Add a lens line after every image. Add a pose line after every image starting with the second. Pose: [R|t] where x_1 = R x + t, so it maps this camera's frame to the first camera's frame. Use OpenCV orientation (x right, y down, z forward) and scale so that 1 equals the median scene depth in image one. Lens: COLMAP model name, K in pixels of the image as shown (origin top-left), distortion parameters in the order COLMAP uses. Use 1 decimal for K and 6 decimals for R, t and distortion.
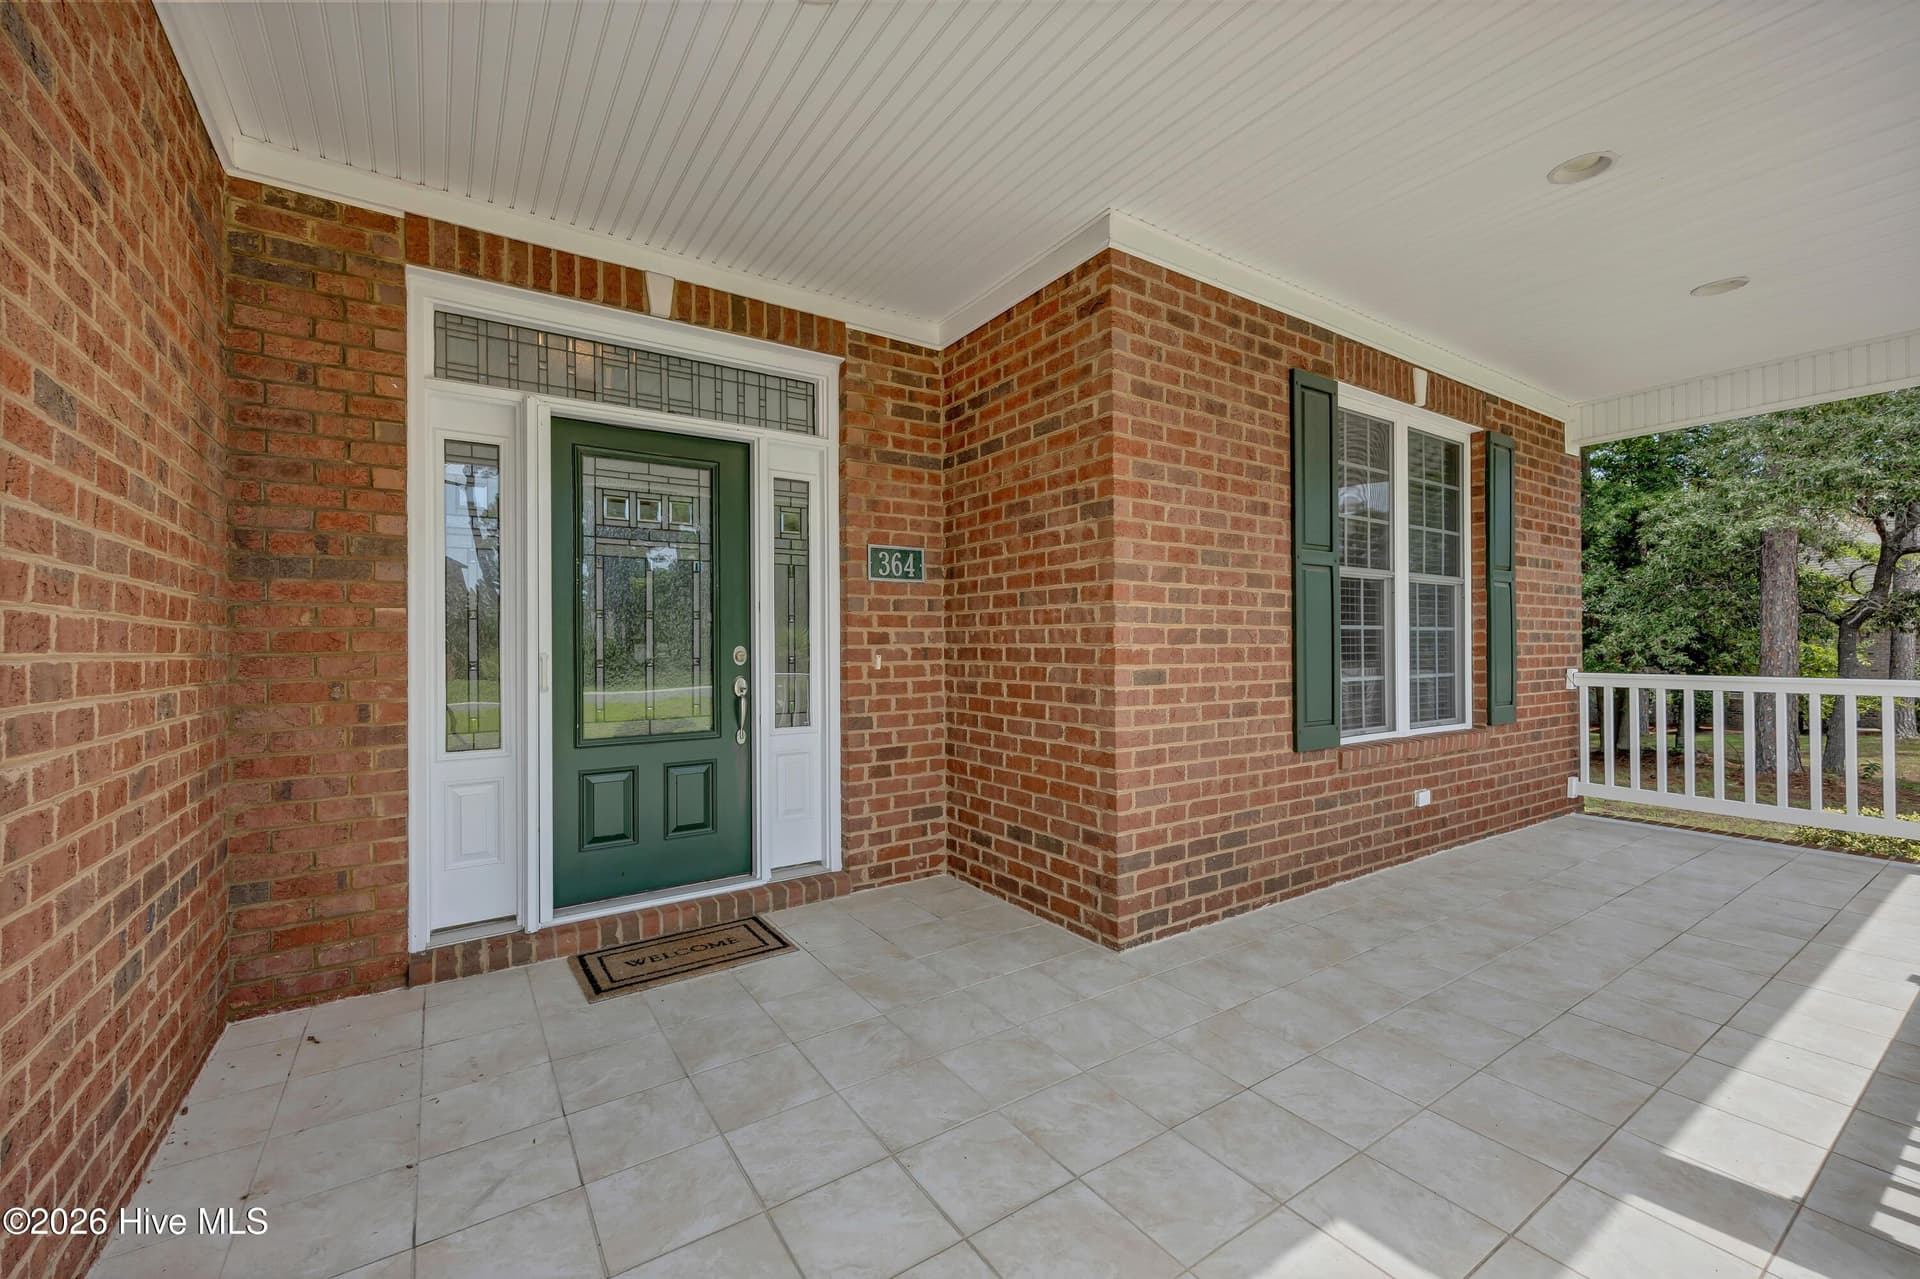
lens RADIAL K [[771.8, 0, 956.7], [0, 771.8, 649.6], [0, 0, 1]] dist [0.000186, 0.000113]
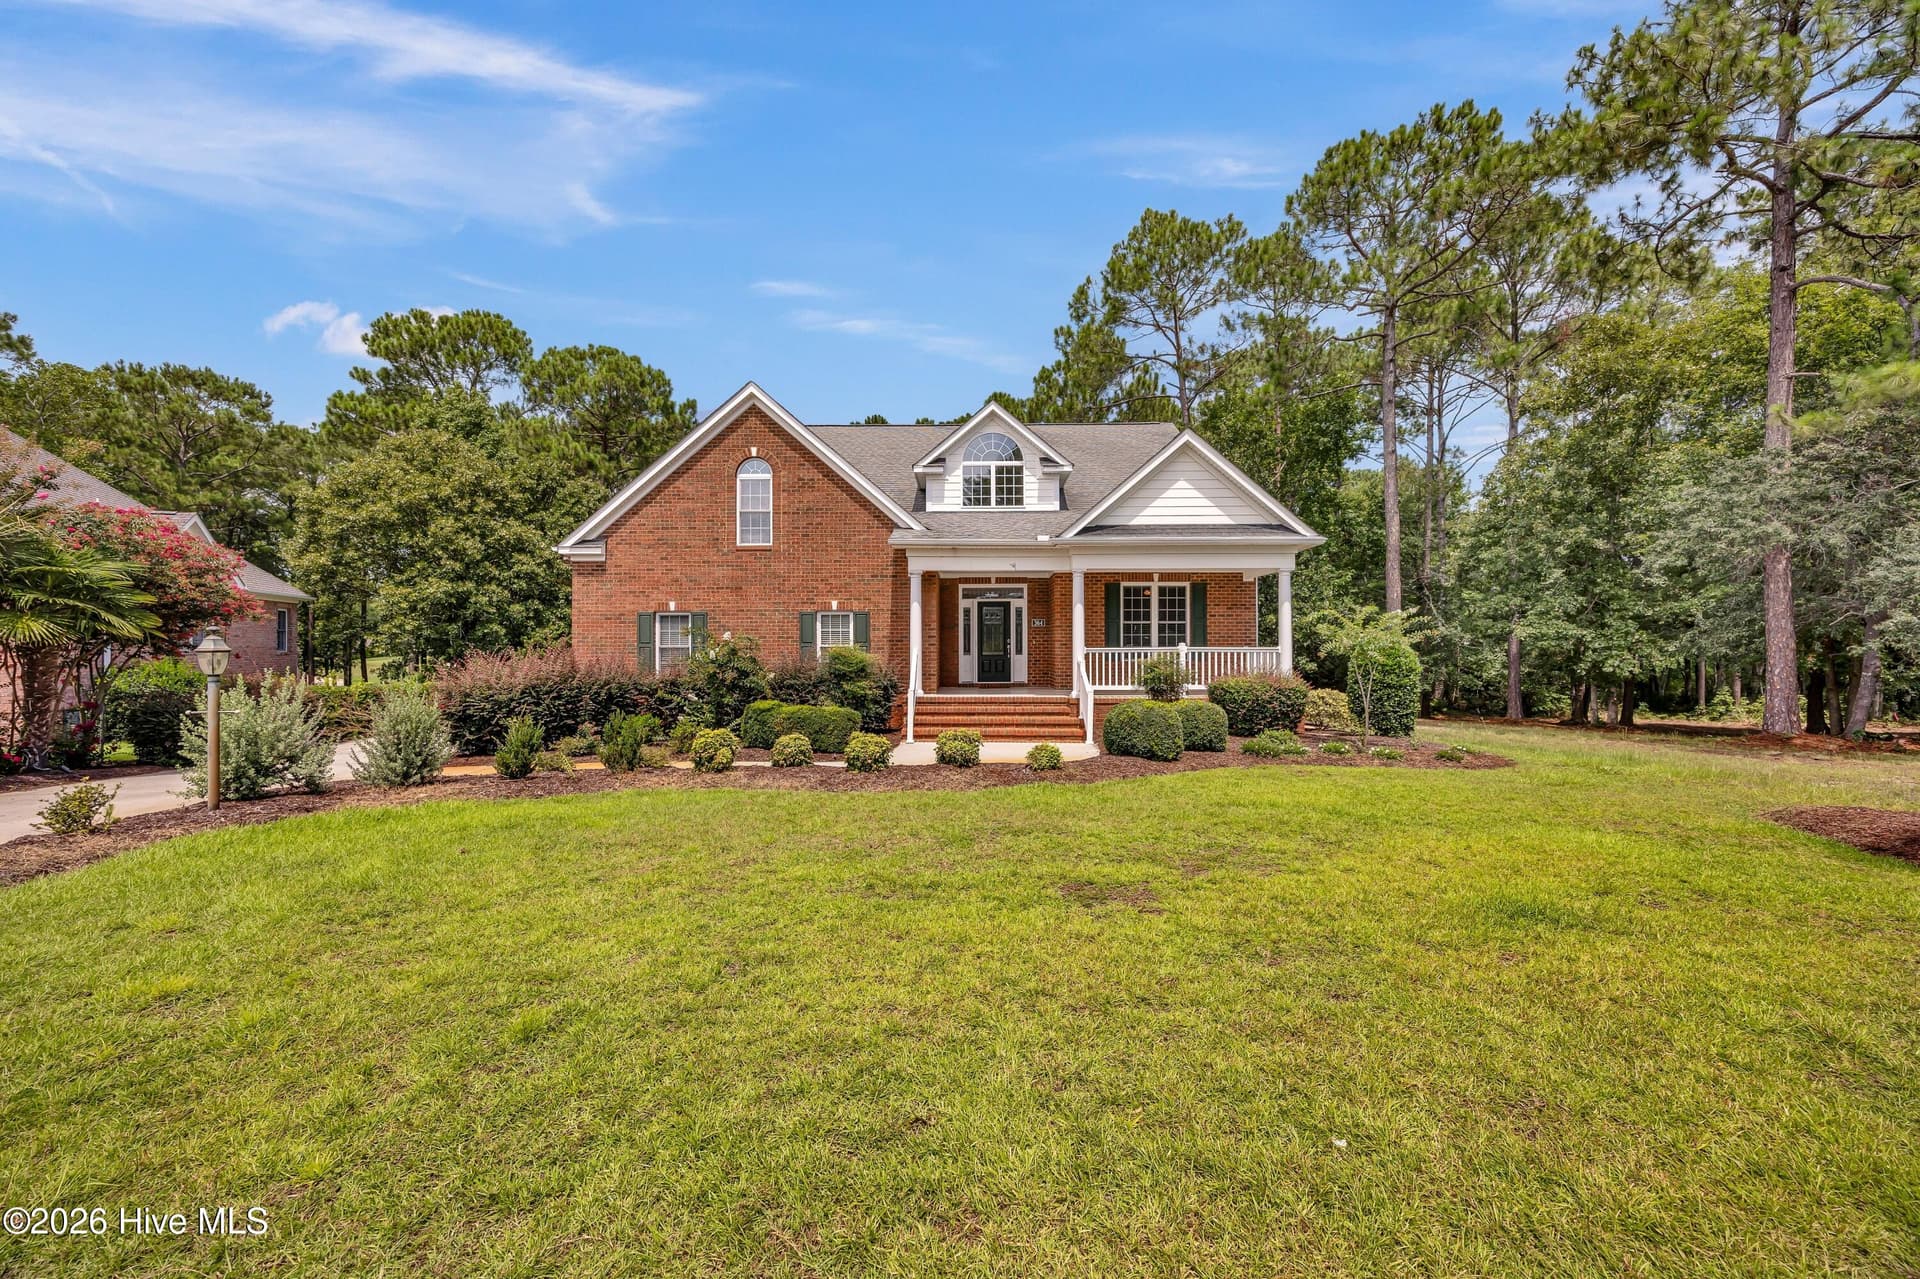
lens RADIAL K [[733.5, 0, 960.0], [0, 733.5, 639.5], [0, 0, 1]] dist [-0.005924, 0.000046]
pose [[0.819768, 0.004073, -0.572682, 2.428766], [-0.006971, 0.999972, -0.002866, 0.019133], [0.572654, 0.006341, 0.819773, -3.475028]]
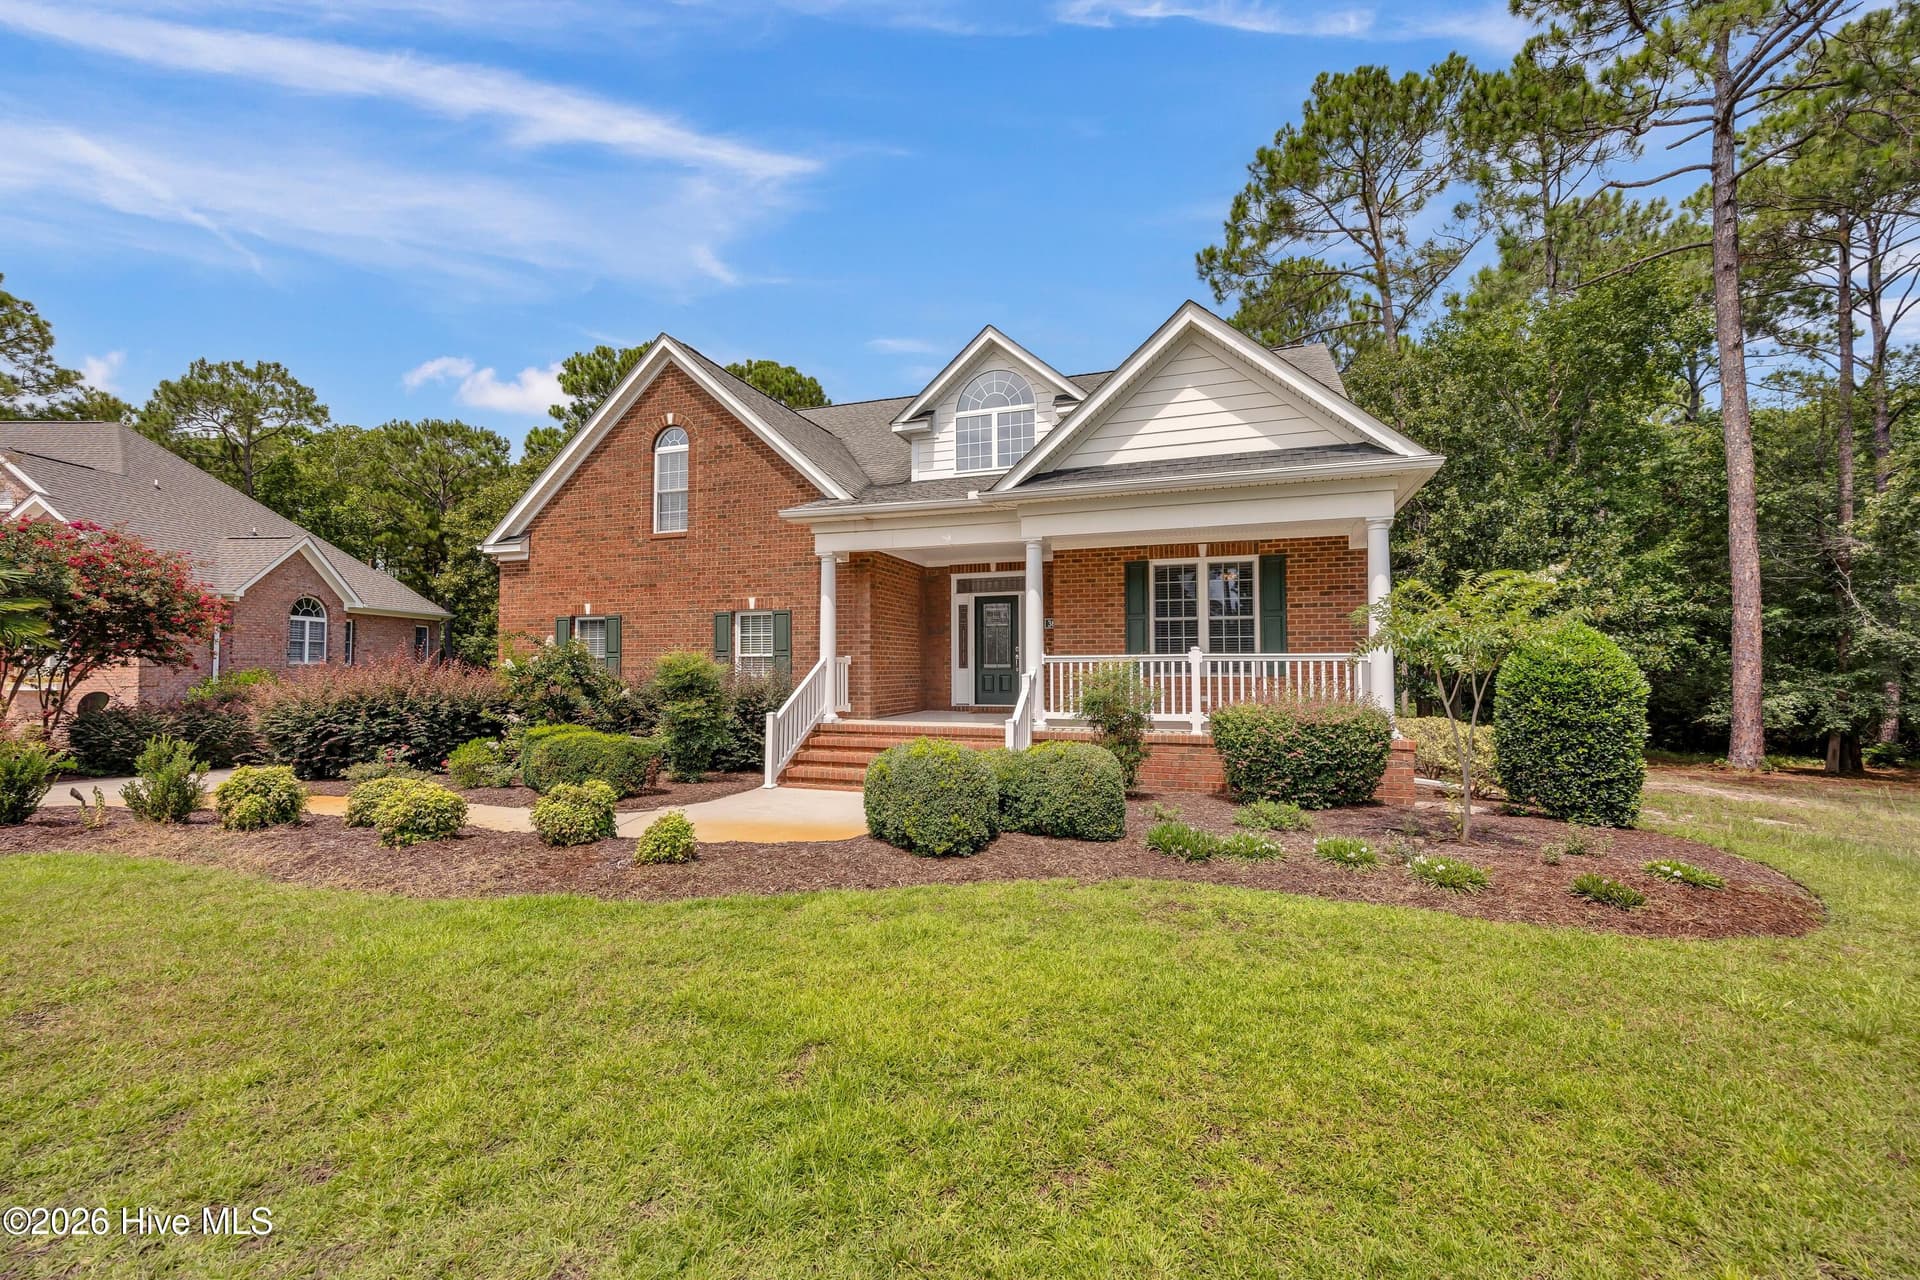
lens RADIAL K [[773.8, 0, 960.0], [0, 773.8, 640.0], [0, 0, 1]] dist [0.000977, -0.000122]
pose [[0.593800, -0.016317, -0.804447, 2.794632], [-0.004134, 0.999719, -0.023330, 0.060906], [0.804602, 0.017179, 0.593566, -1.627697]]
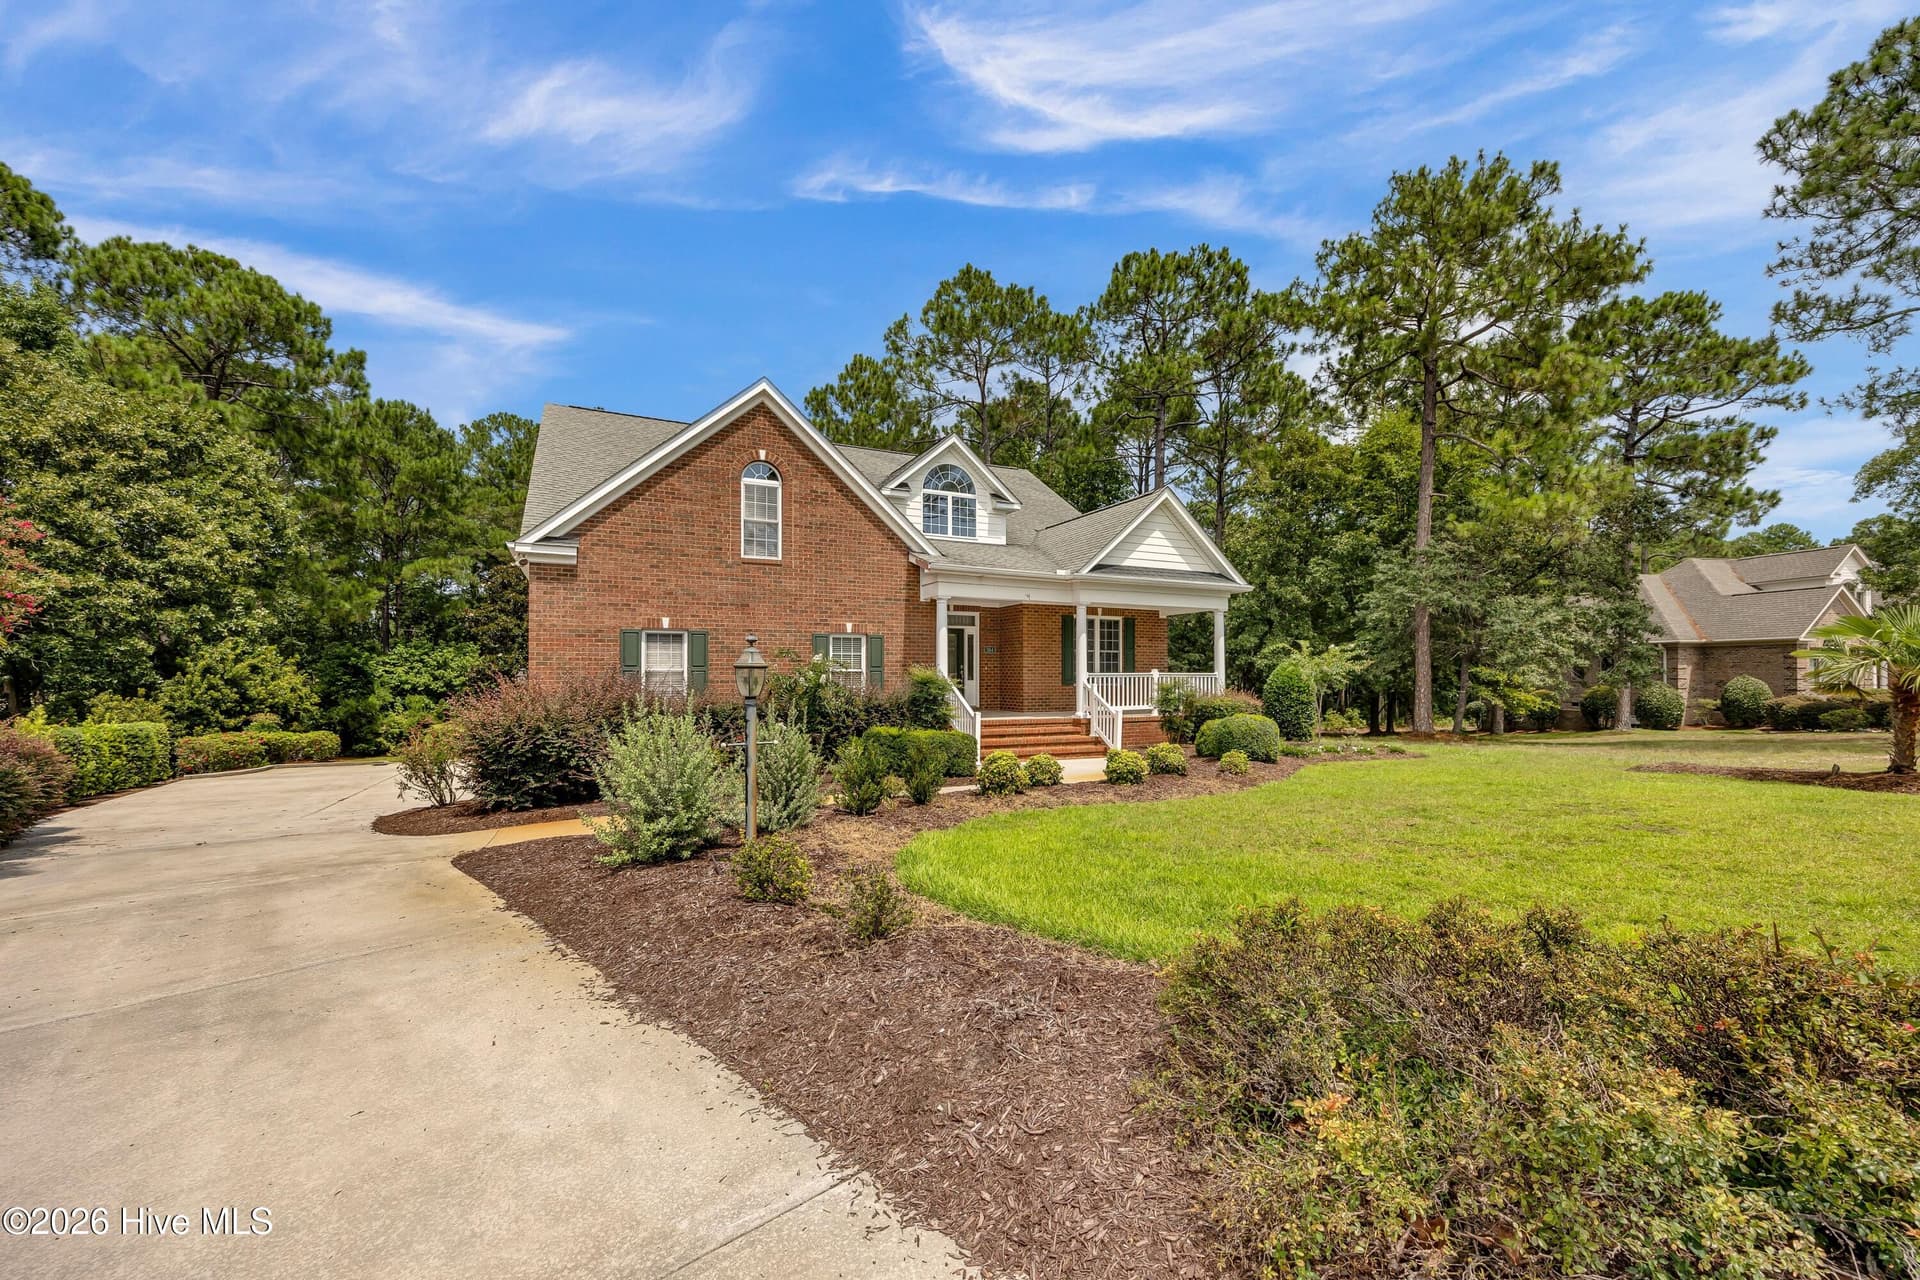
lens RADIAL K [[751.2, 0, 961.4], [0, 751.2, 663.0], [0, 0, 1]] dist [-0.007144, 0.000544]
pose [[0.990732, 0.007824, -0.135606, 0.463894], [-0.009996, 0.999832, -0.015342, 0.067231], [0.135463, 0.016556, 0.990644, -4.472423]]
